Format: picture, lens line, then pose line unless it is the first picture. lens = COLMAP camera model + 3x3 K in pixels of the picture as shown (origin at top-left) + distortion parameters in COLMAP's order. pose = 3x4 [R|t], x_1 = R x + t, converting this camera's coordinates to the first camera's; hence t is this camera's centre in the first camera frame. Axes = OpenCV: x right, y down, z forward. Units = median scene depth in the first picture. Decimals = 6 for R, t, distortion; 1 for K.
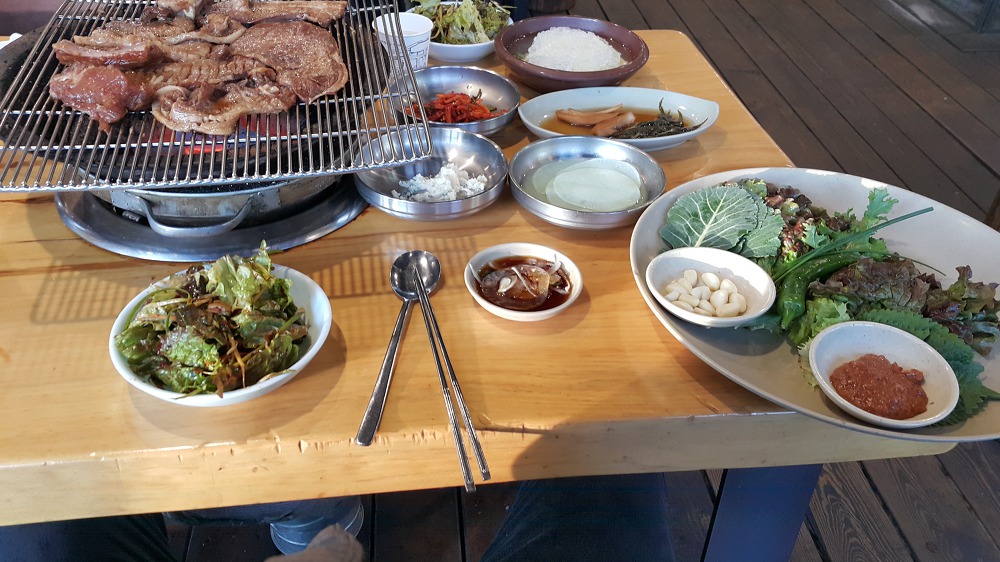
lens RADIAL K [[879.7, 0, 505.0], [0, 879.7, 273.9], [0, 0, 1]] dist [0.063553, -0.090118]
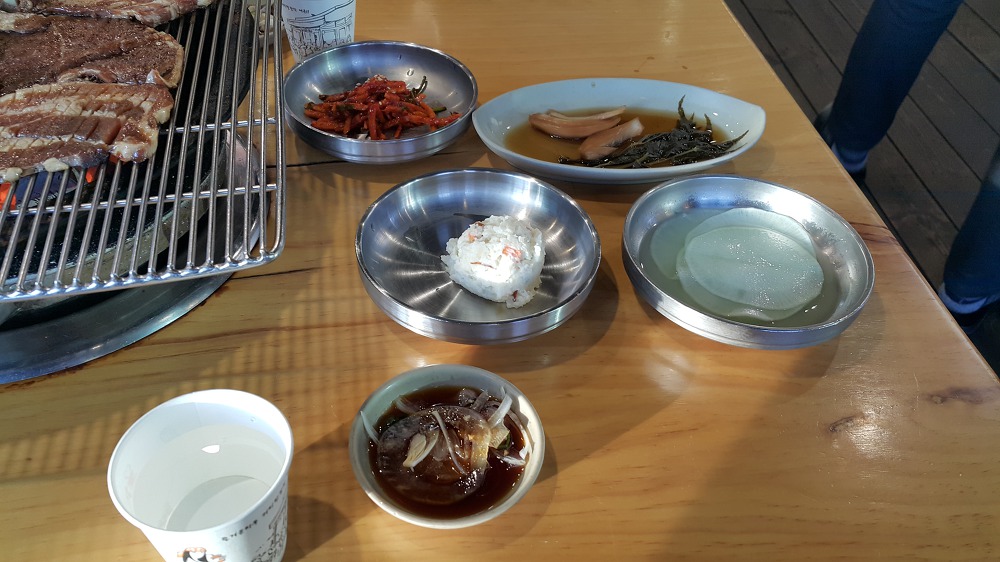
lens RADIAL K [[879.7, 0, 502.6], [0, 879.7, 278.5], [0, 0, 1]] dist [0.063553, -0.090118]
pose [[0.999716, 0.021643, -0.009979, 0.060868], [-0.020640, 0.995585, 0.091571, -0.158136], [0.011917, -0.091339, 0.995749, 0.390129]]
